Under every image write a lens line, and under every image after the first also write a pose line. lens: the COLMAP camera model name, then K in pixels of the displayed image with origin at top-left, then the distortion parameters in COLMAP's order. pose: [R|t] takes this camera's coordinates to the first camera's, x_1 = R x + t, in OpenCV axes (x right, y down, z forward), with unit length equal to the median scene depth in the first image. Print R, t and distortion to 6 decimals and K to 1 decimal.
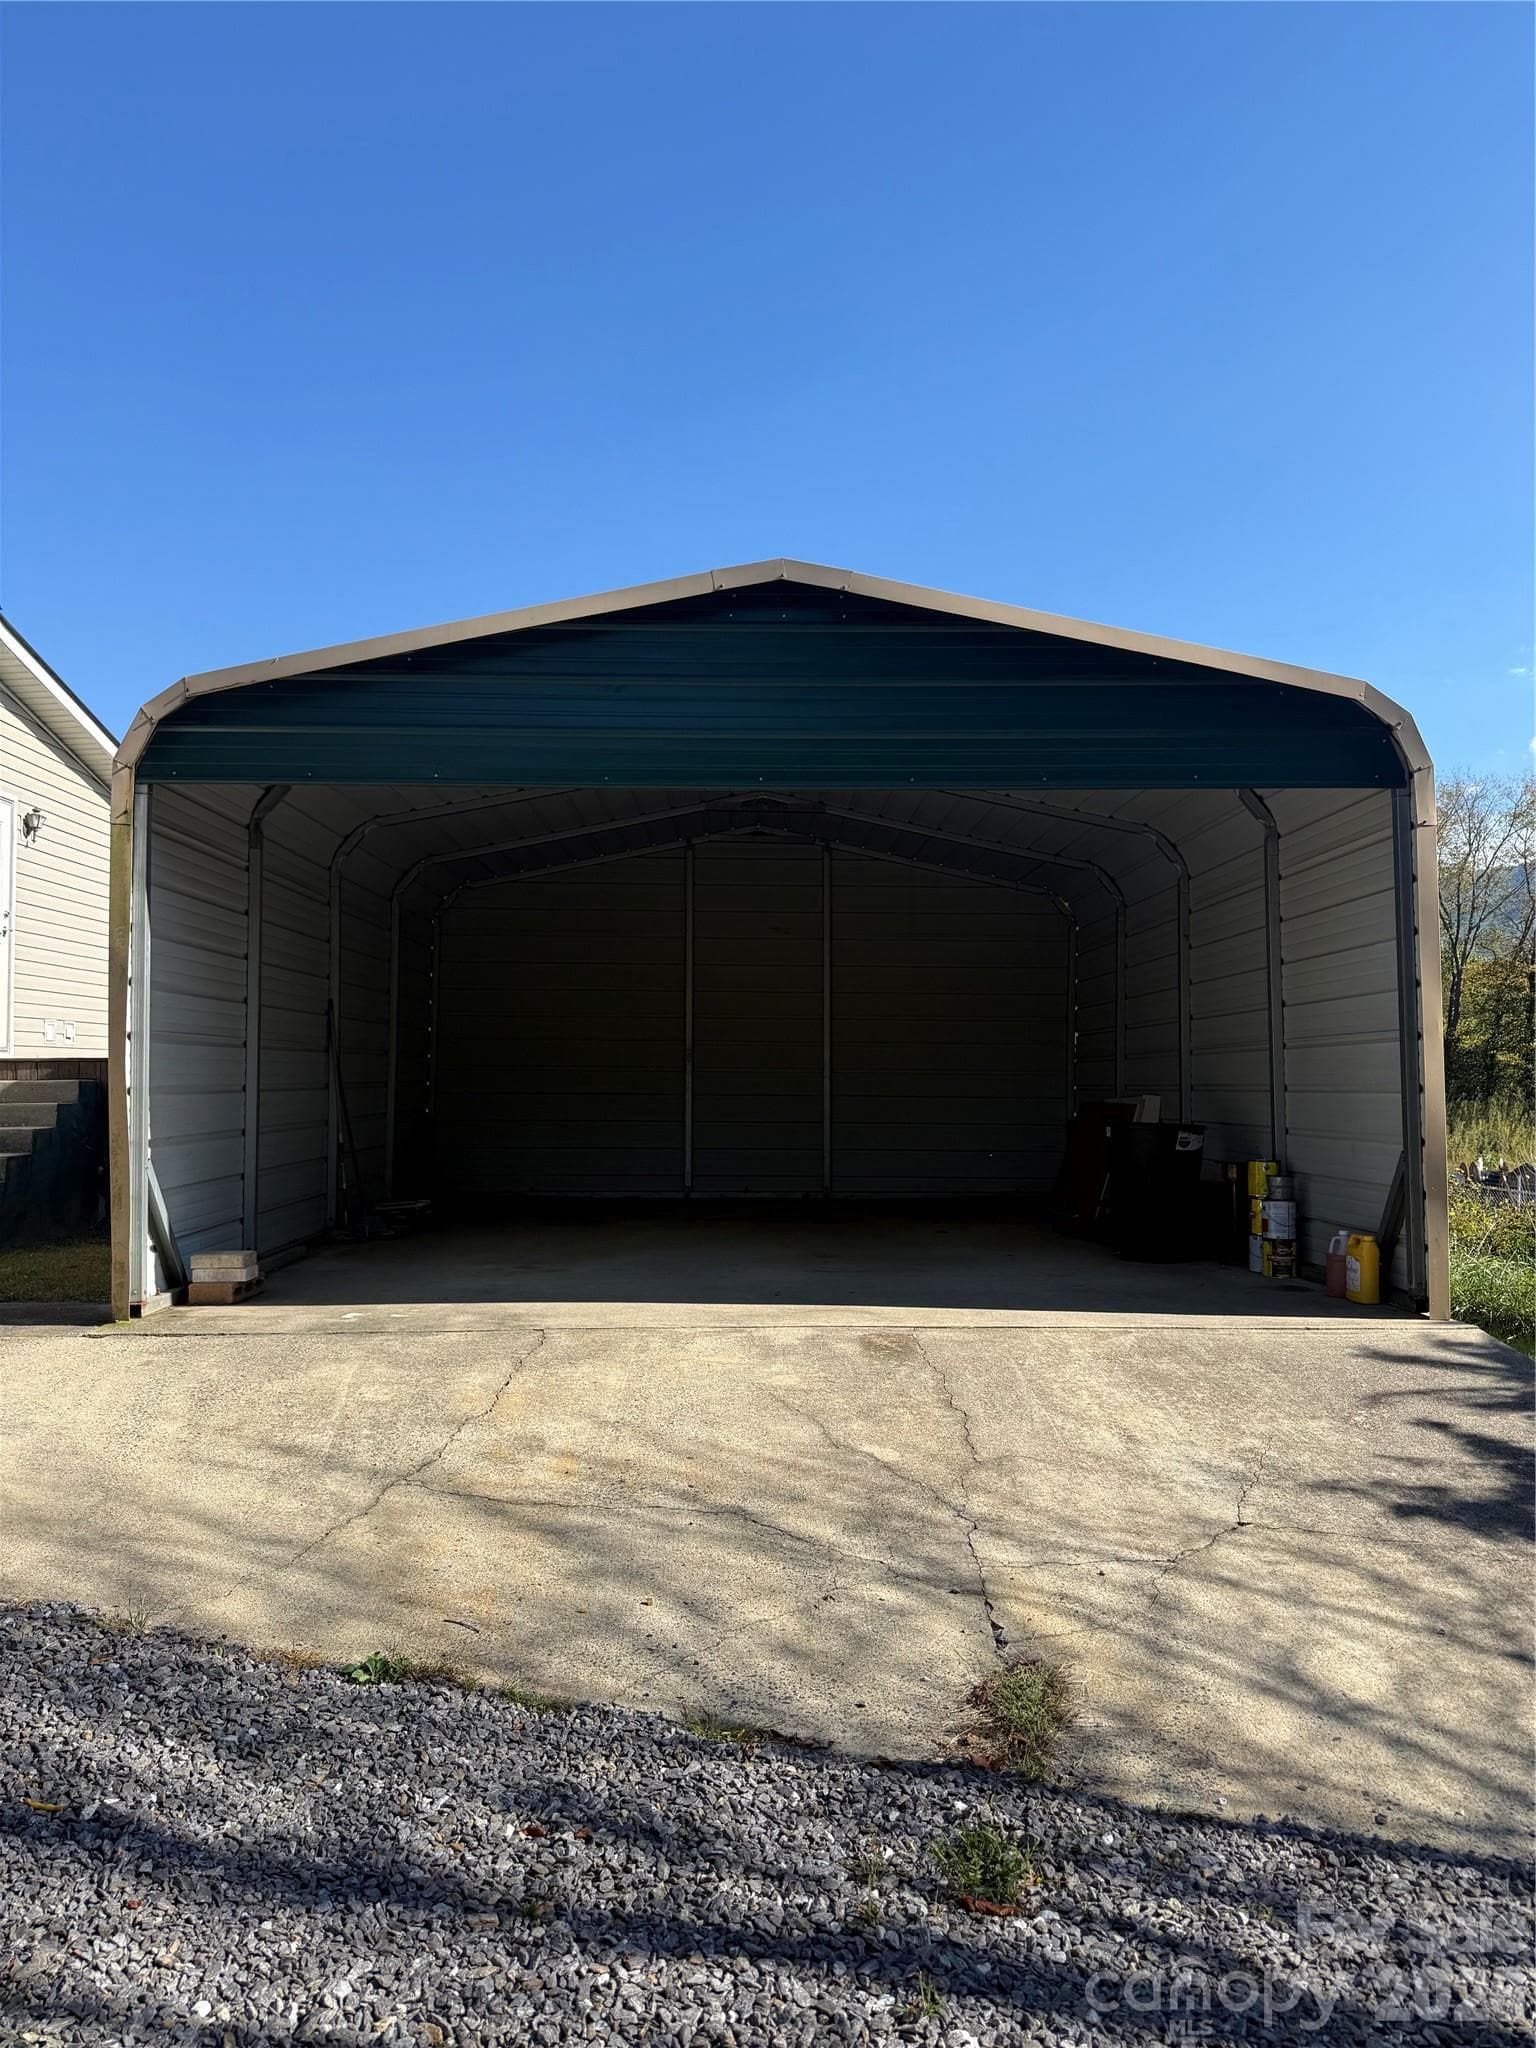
lens RADIAL K [[1551.3, 0, 768.7], [0, 1551.3, 1020.5], [0, 0, 1]] dist [0.002864, 0.000858]
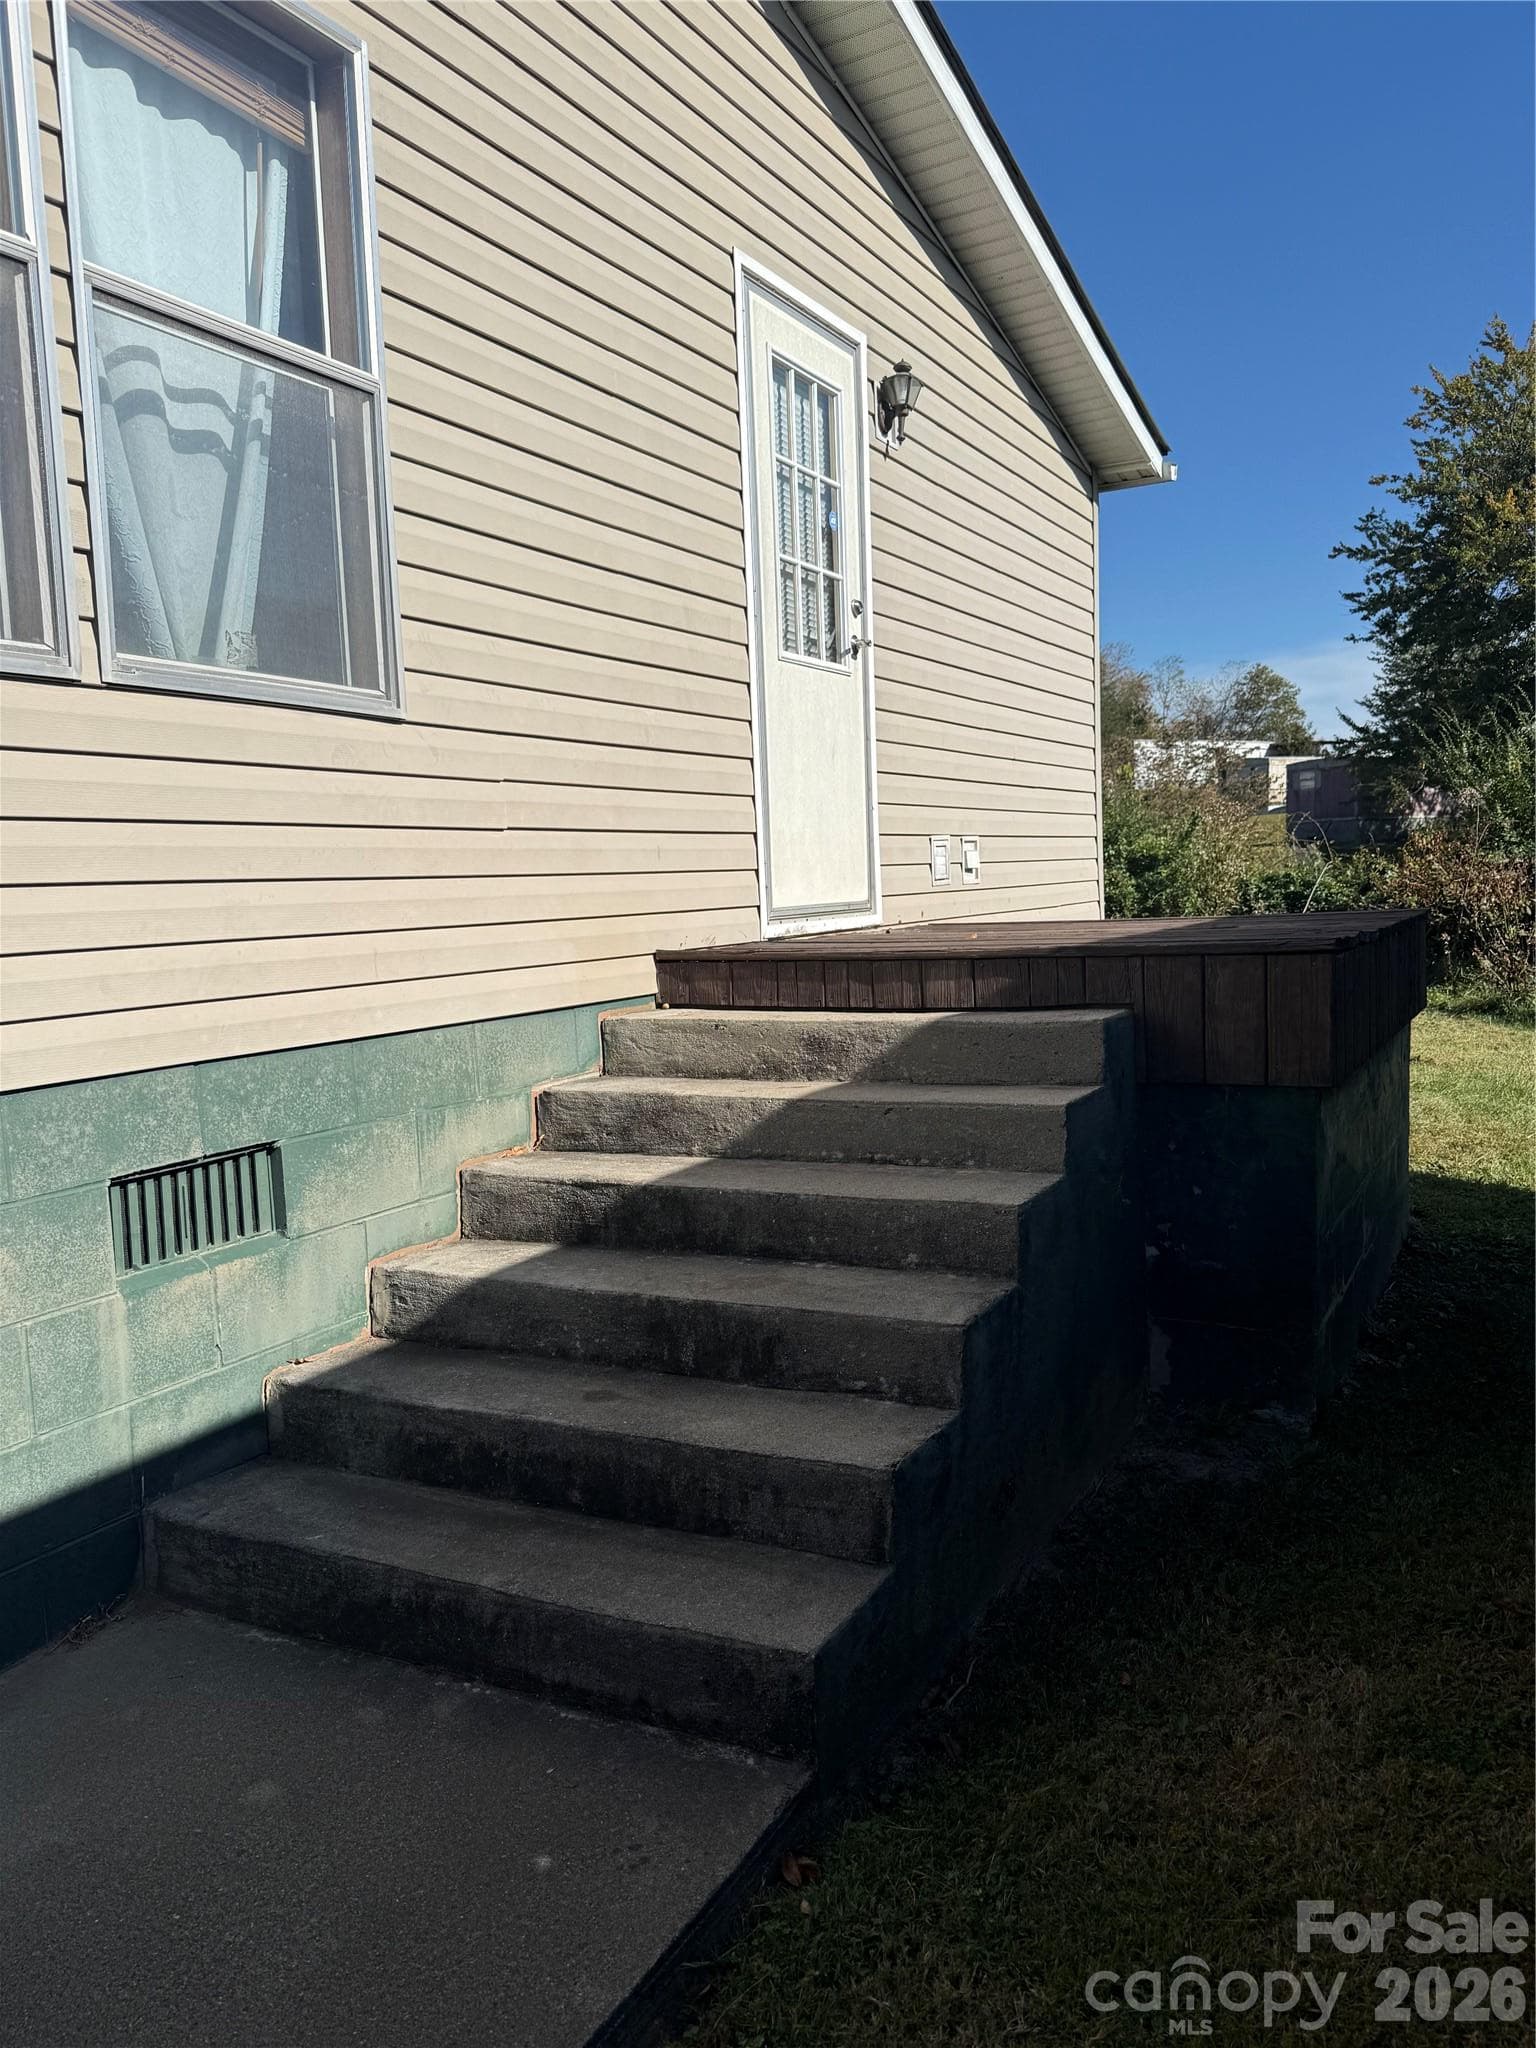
lens RADIAL K [[1551.3, 0, 768.0], [0, 1551.3, 1025.7], [0, 0, 1]] dist [0.002864, 0.000858]
pose [[0.888231, 0.008981, -0.459310, -0.302824], [0.056207, 0.990173, 0.128057, -0.007251], [0.455946, -0.139561, 0.878997, 0.569498]]
